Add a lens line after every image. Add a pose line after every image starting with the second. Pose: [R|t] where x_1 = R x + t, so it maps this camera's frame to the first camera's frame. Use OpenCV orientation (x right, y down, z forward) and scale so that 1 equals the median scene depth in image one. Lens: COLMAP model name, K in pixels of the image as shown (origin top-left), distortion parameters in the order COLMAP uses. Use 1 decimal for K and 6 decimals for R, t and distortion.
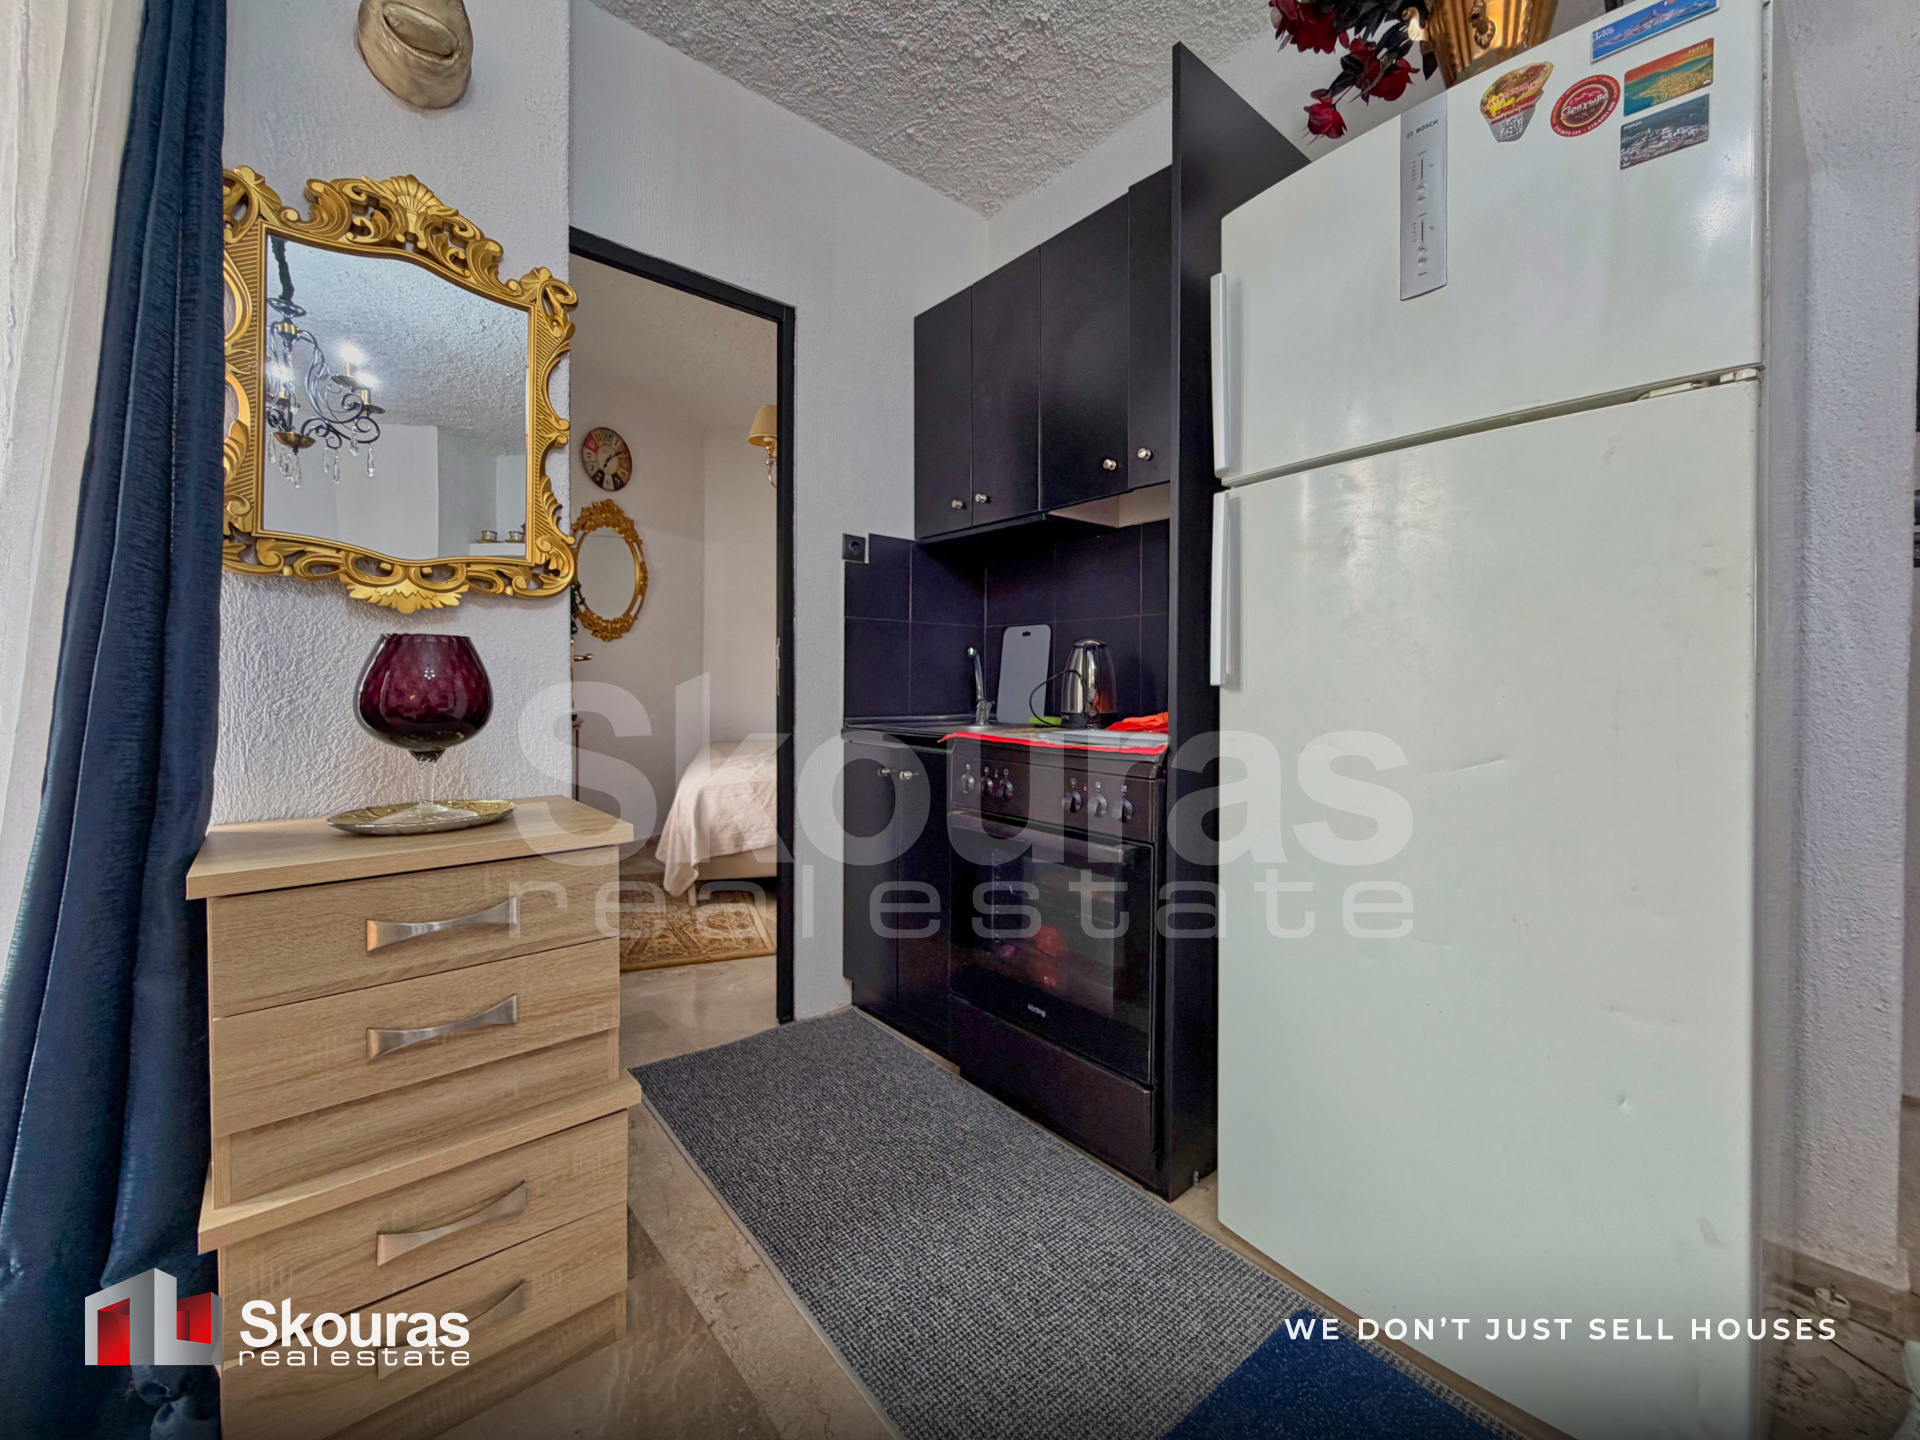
lens RADIAL K [[769.9, 0, 955.5], [0, 769.9, 689.4], [0, 0, 1]] dist [-0.002658, 0.000242]
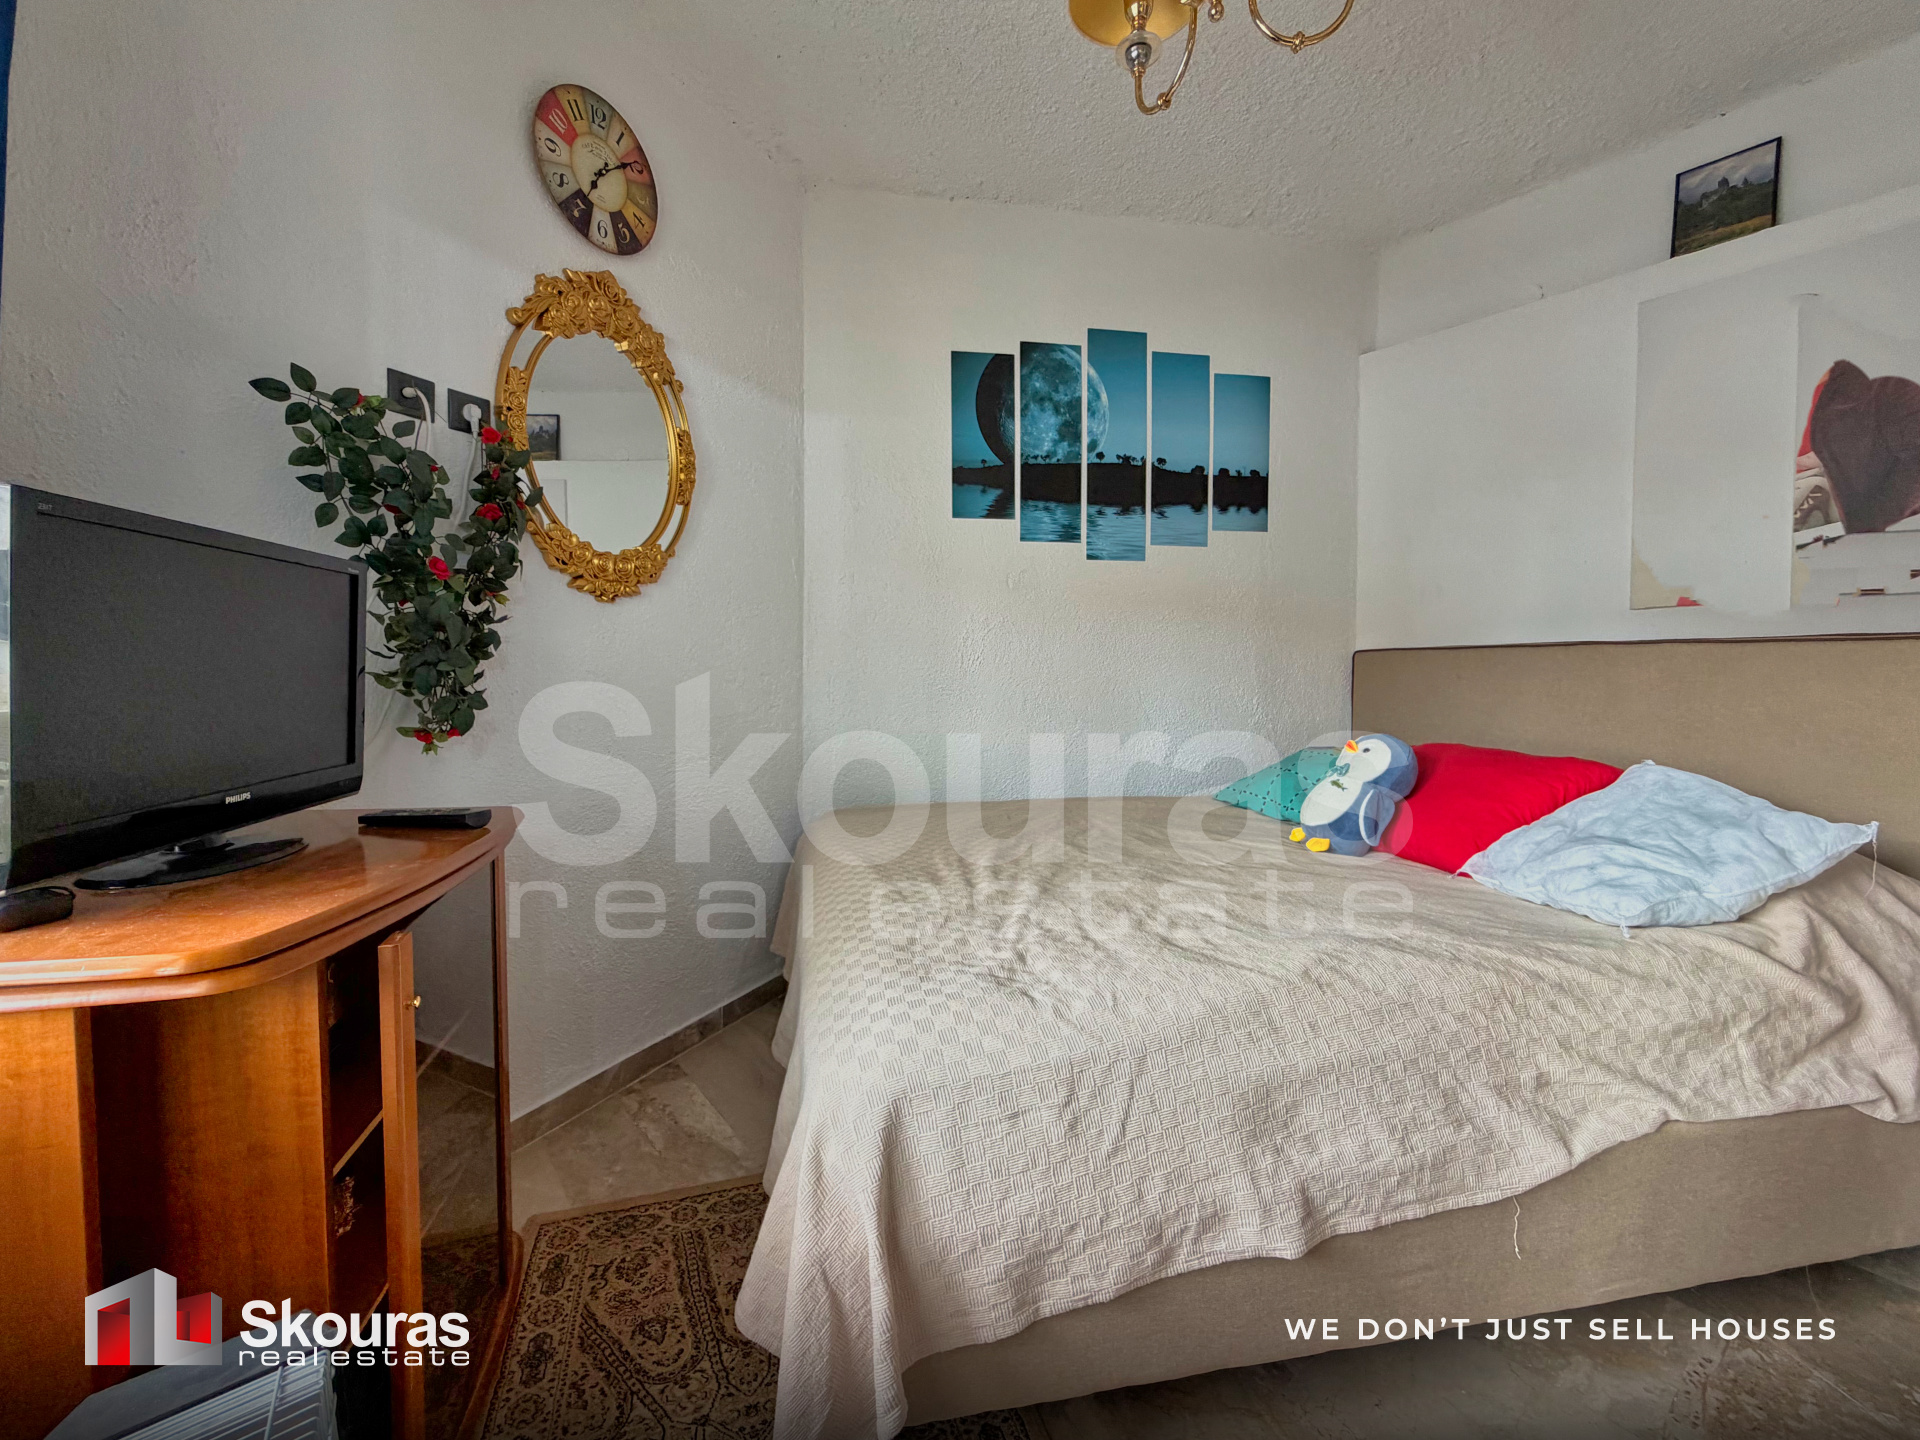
lens RADIAL K [[769.9, 0, 955.5], [0, 769.9, 689.4], [0, 0, 1]] dist [-0.002658, 0.000242]
pose [[0.998683, -0.002517, -0.051243, -0.229074], [0.003863, 0.999650, 0.026178, -0.022981], [0.051159, -0.026342, 0.998343, 0.564800]]
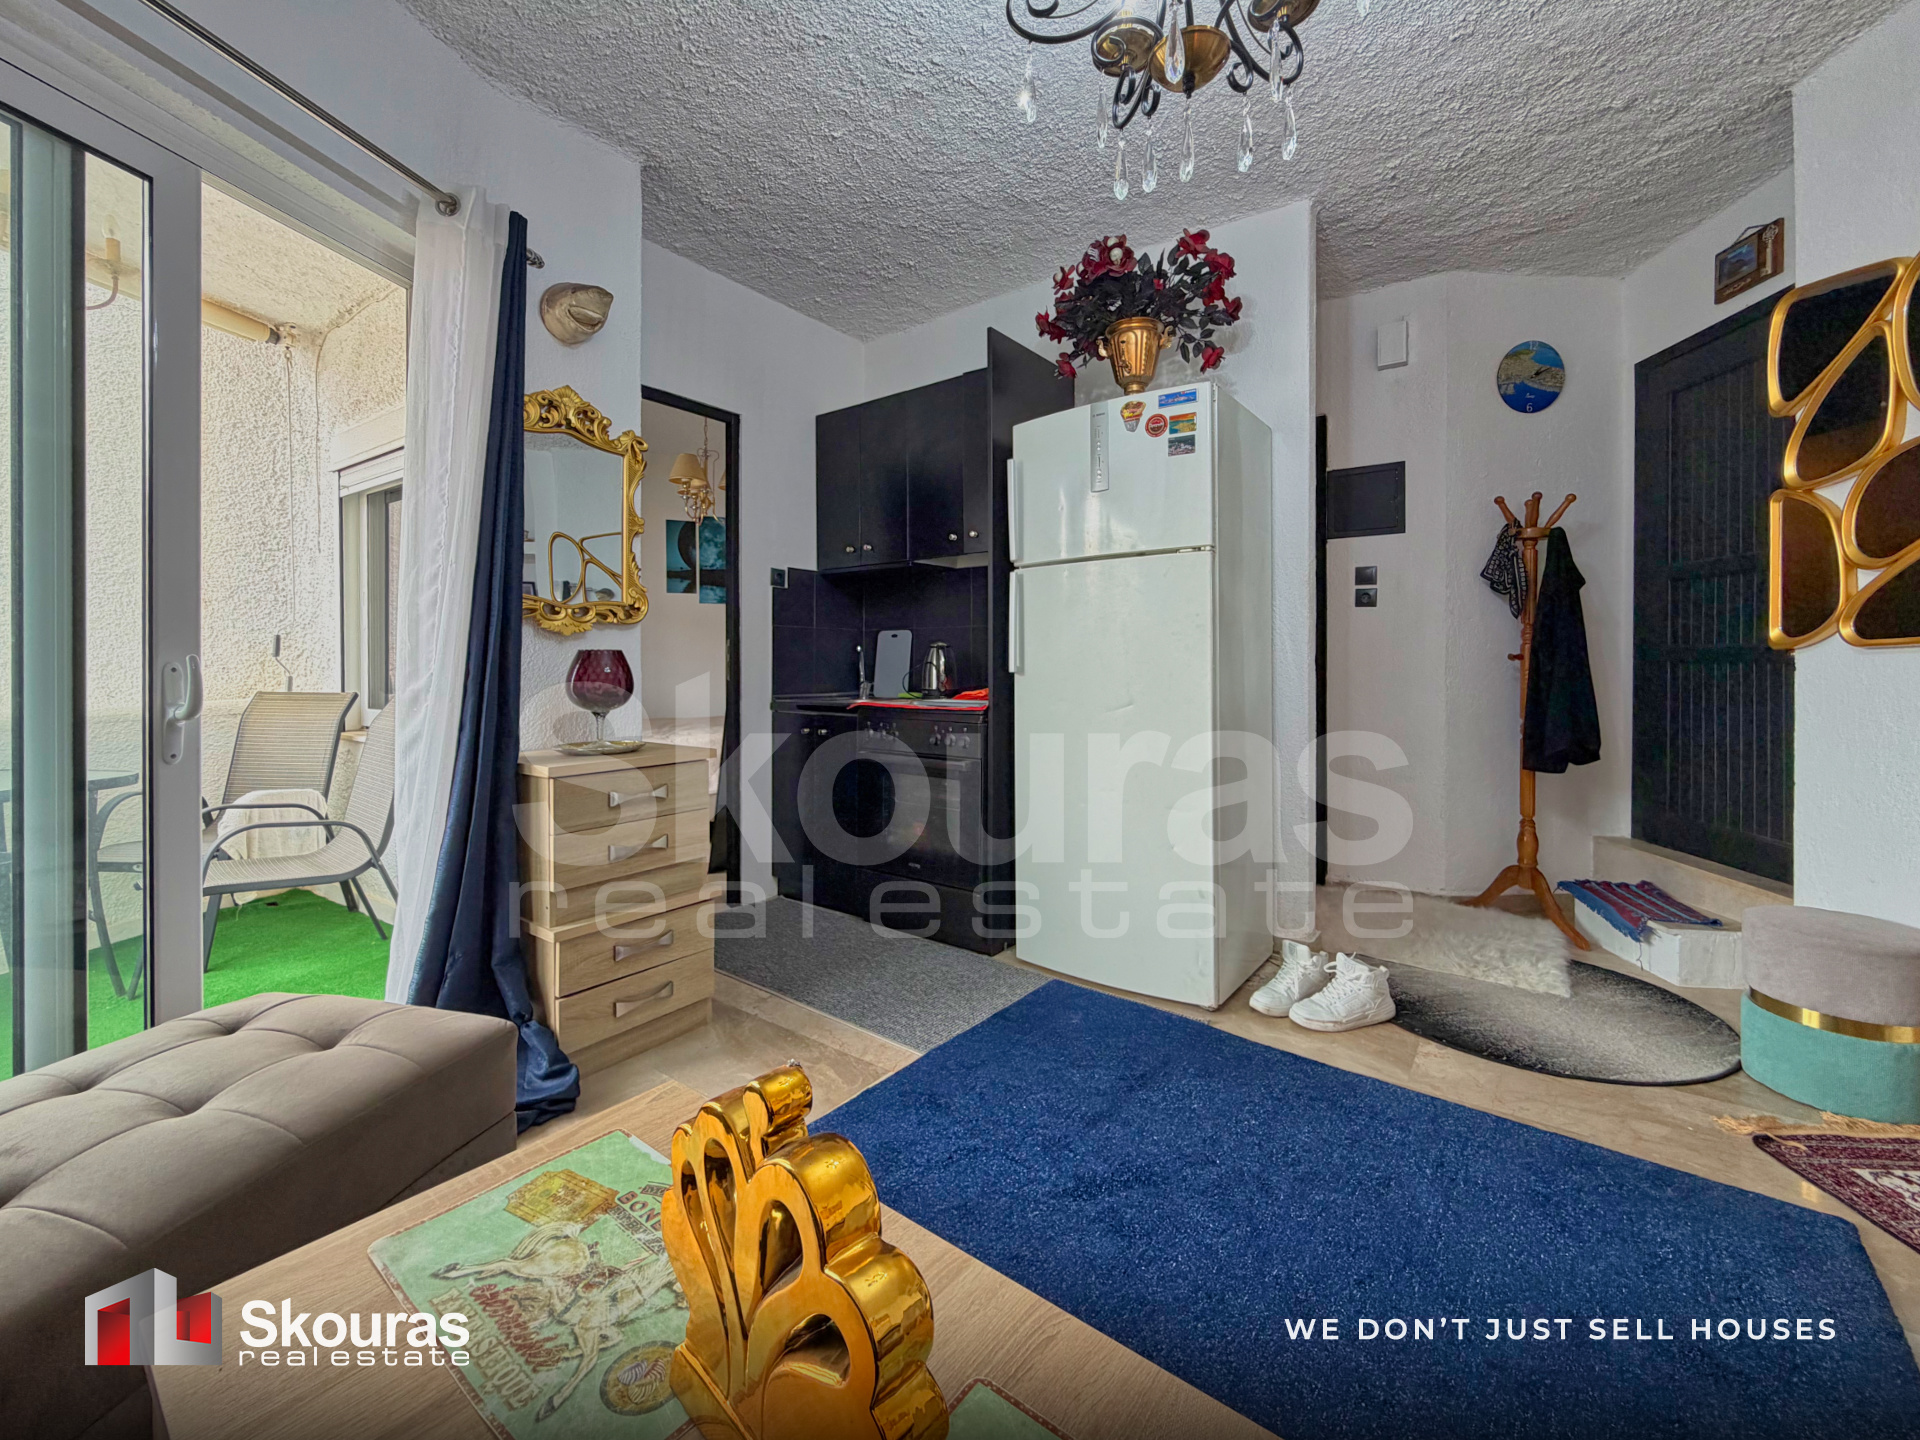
lens RADIAL K [[781.3, 0, 956.1], [0, 781.3, 660.1], [0, 0, 1]] dist [-0.001648, -0.000153]
pose [[0.974651, -0.005782, 0.223655, -0.209566], [0.008928, 0.999875, -0.013057, -0.010266], [-0.223552, 0.014723, 0.974581, -0.781123]]
